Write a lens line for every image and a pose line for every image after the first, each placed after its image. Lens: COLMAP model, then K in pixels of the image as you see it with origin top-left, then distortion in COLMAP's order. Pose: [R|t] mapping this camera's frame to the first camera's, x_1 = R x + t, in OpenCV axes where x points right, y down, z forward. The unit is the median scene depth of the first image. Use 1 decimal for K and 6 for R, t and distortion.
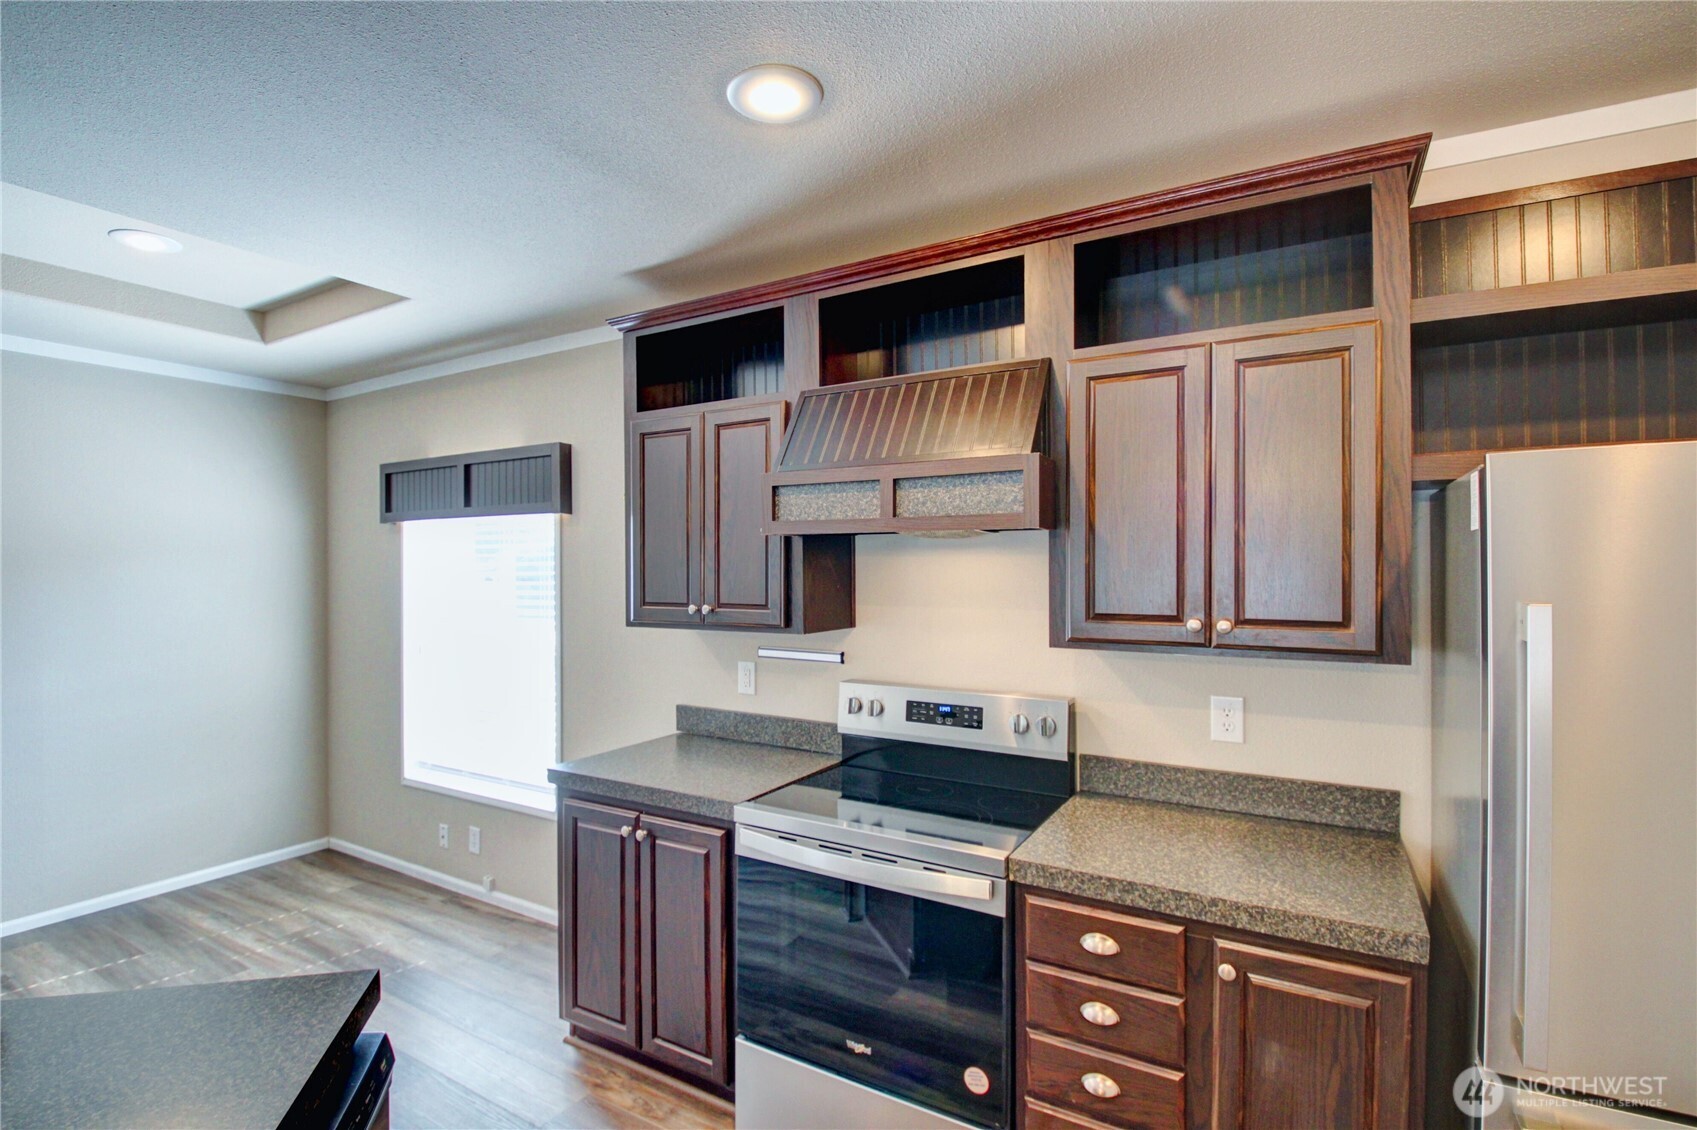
lens RADIAL K [[796.3, 0, 826.3], [0, 796.3, 564.5], [0, 0, 1]] dist [0.003196, -0.014030]
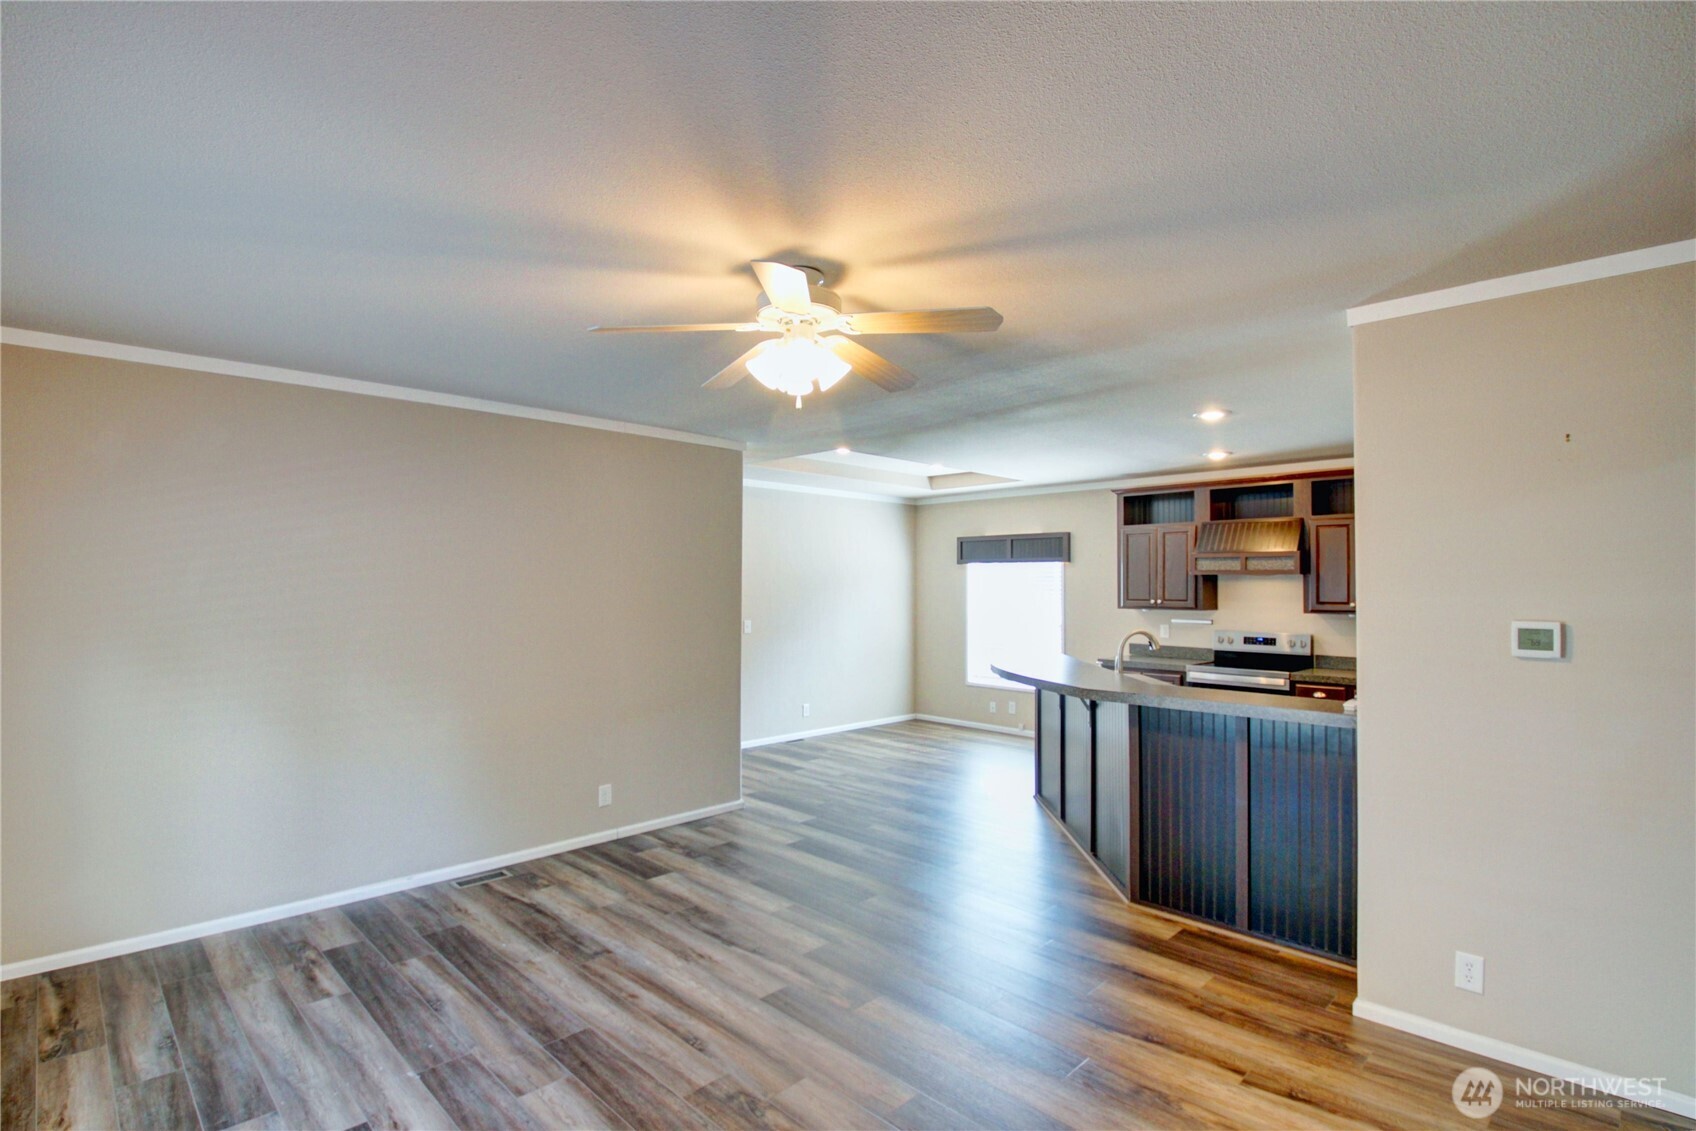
lens RADIAL K [[814.9, 0, 811.4], [0, 814.9, 568.7], [0, 0, 1]] dist [-0.014095, -0.004567]
pose [[0.964517, 0.002738, -0.264005, -0.589791], [-0.007359, 0.999836, -0.016518, -0.001000], [0.263917, 0.017875, 0.964380, -2.047270]]
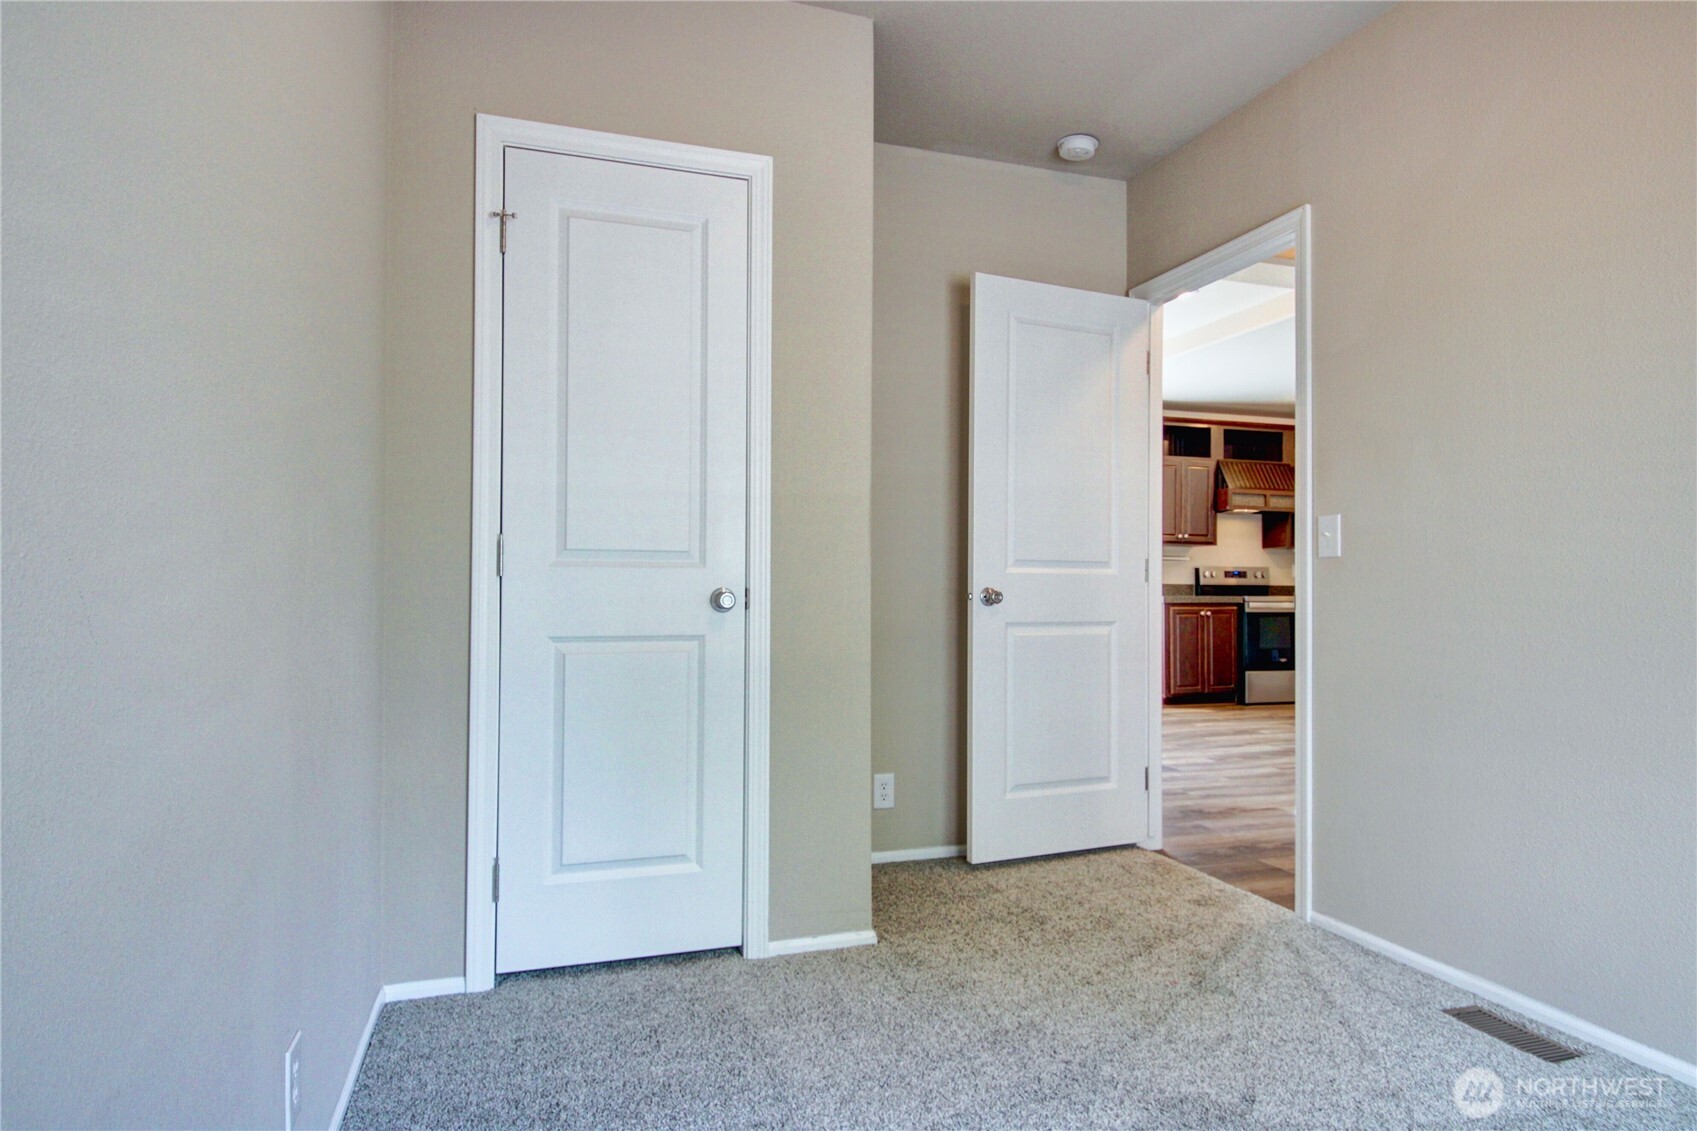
lens RADIAL K [[959.5, 0, 851.3], [0, 959.5, 573.5], [0, 0, 1]] dist [0.019985, 0.000153]
pose [[0.637309, 0.018563, 0.770385, -3.460562], [-0.013243, 0.999826, -0.013137, 0.247469], [-0.770495, -0.001830, 0.637444, -0.173622]]
